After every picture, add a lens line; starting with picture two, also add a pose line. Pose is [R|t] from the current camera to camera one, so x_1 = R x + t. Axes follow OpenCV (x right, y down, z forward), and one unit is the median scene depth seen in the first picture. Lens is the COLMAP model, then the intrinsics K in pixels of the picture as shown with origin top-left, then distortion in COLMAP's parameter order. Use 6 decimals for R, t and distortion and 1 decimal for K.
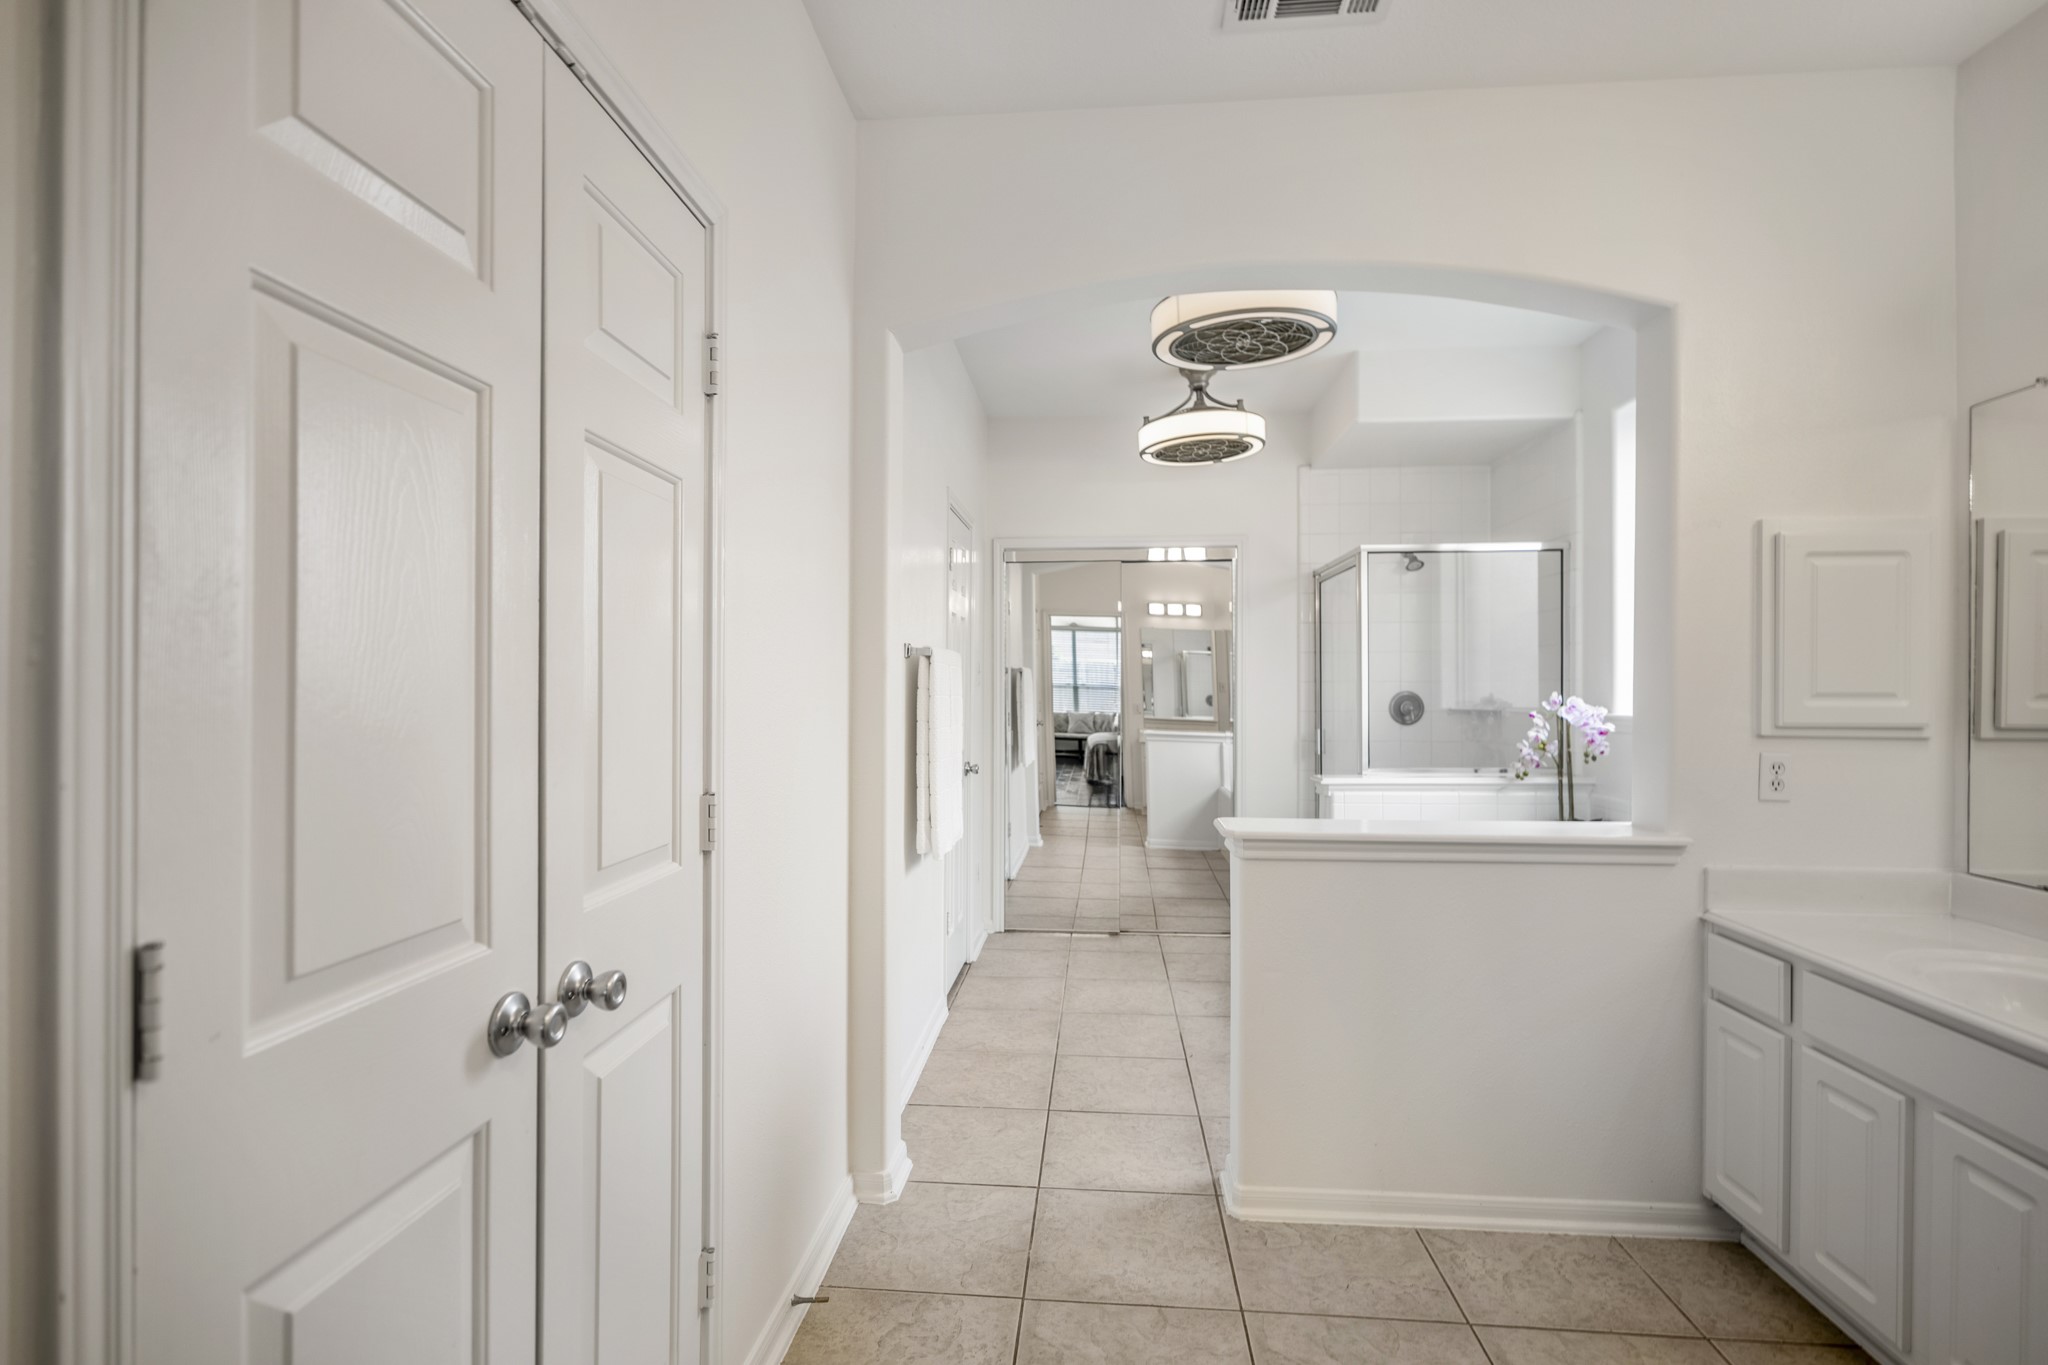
lens RADIAL K [[970.0, 0, 988.3], [0, 970.0, 687.6], [0, 0, 1]] dist [-0.000835, 0.001529]
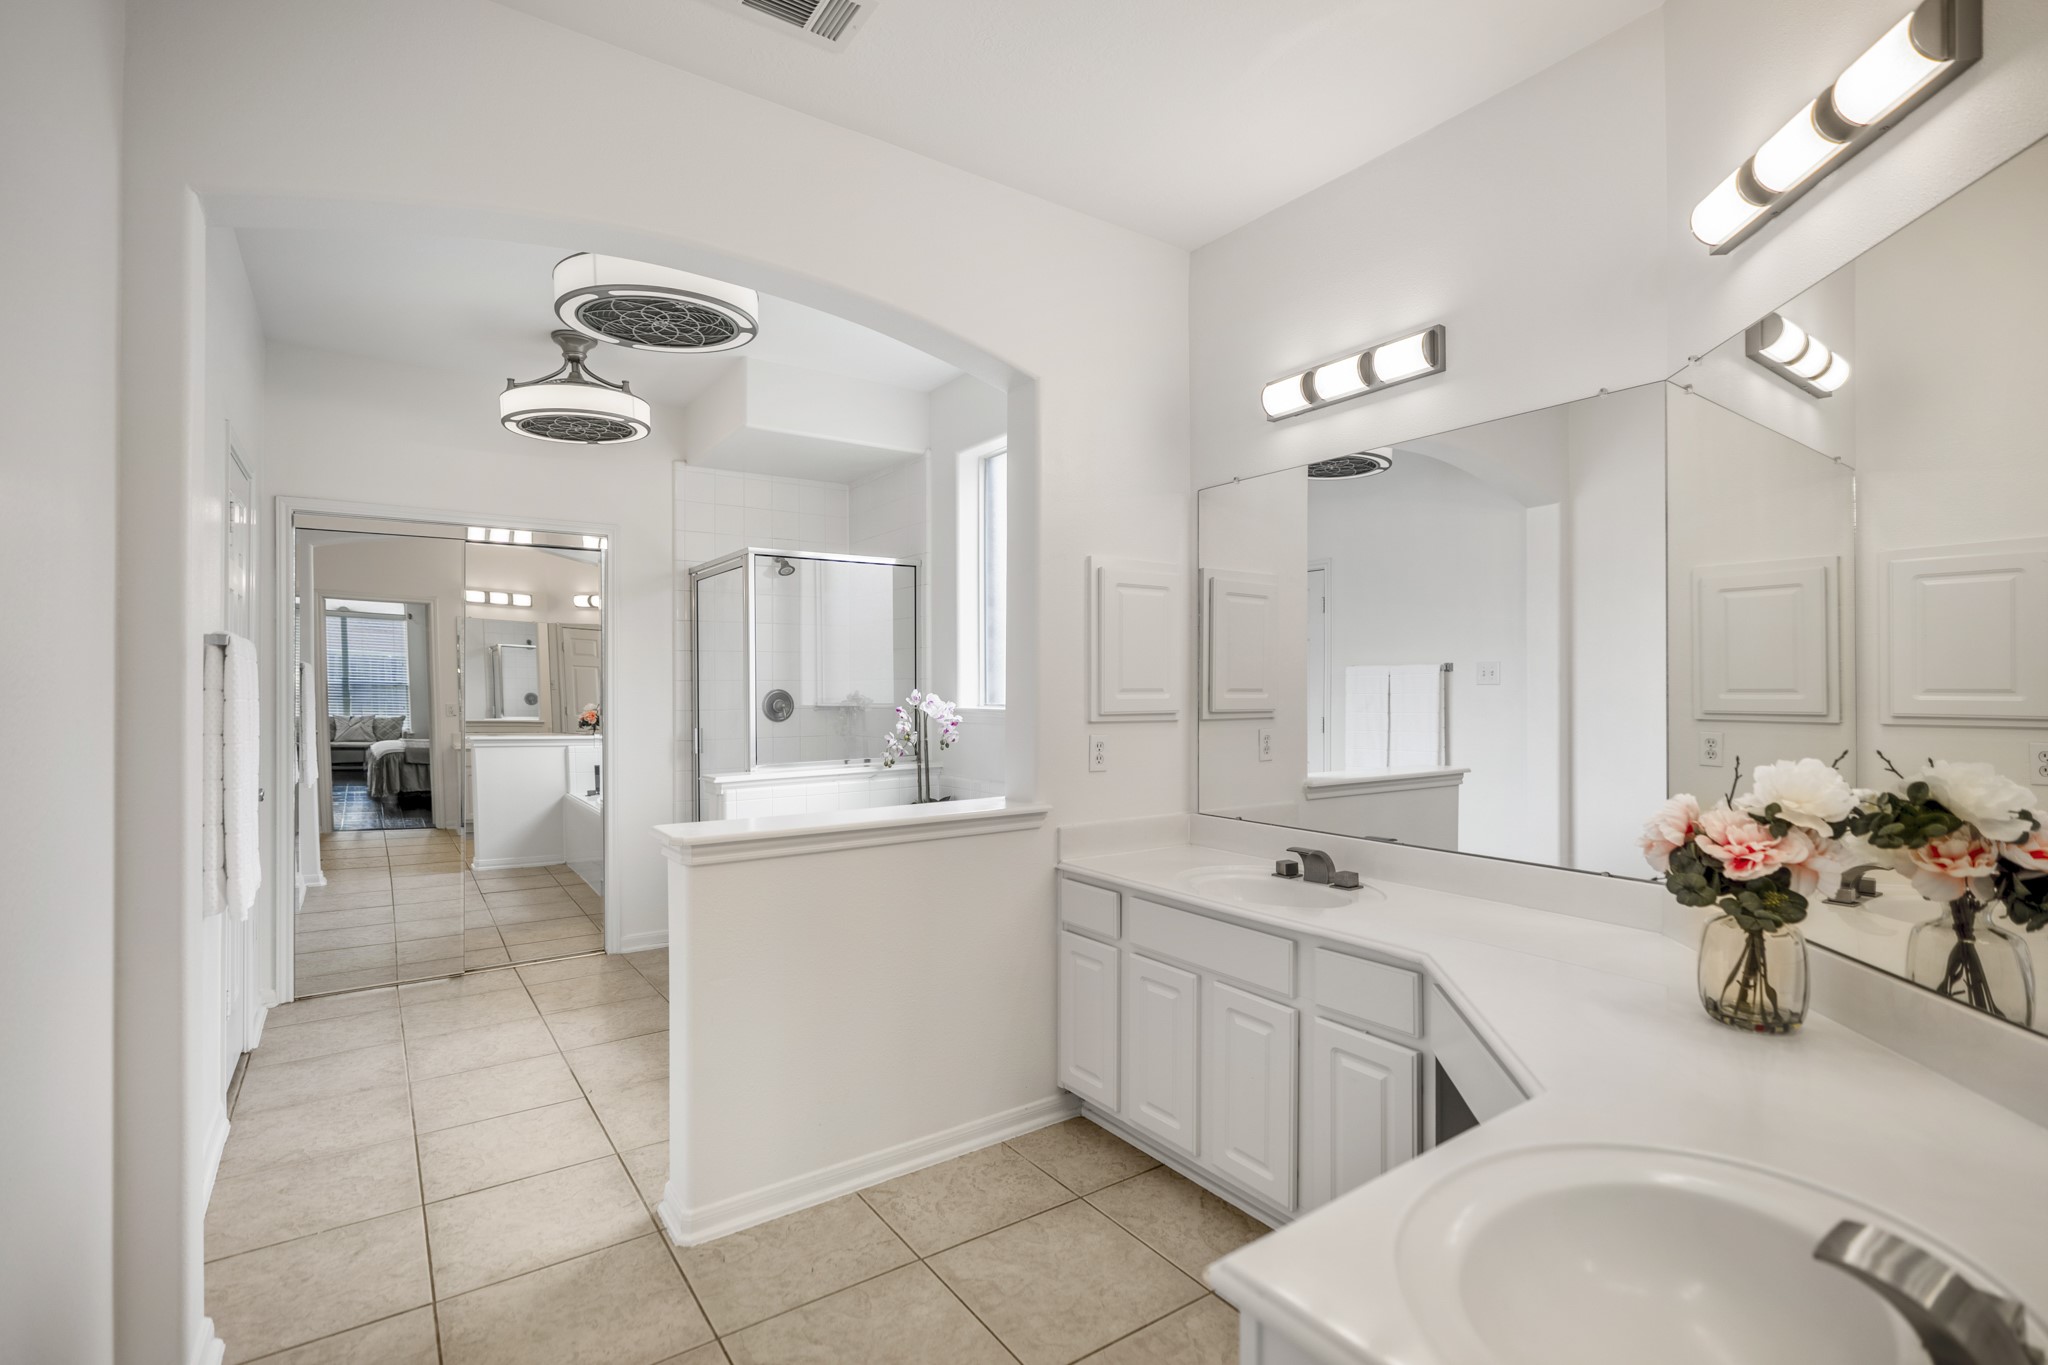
lens RADIAL K [[970.0, 0, 1020.2], [0, 970.0, 682.3], [0, 0, 1]] dist [-0.000835, 0.001529]
pose [[0.759060, -0.000824, 0.651021, -0.091675], [0.003729, 0.999988, -0.003082, 0.000368], [-0.651010, 0.004767, 0.759054, 0.053763]]
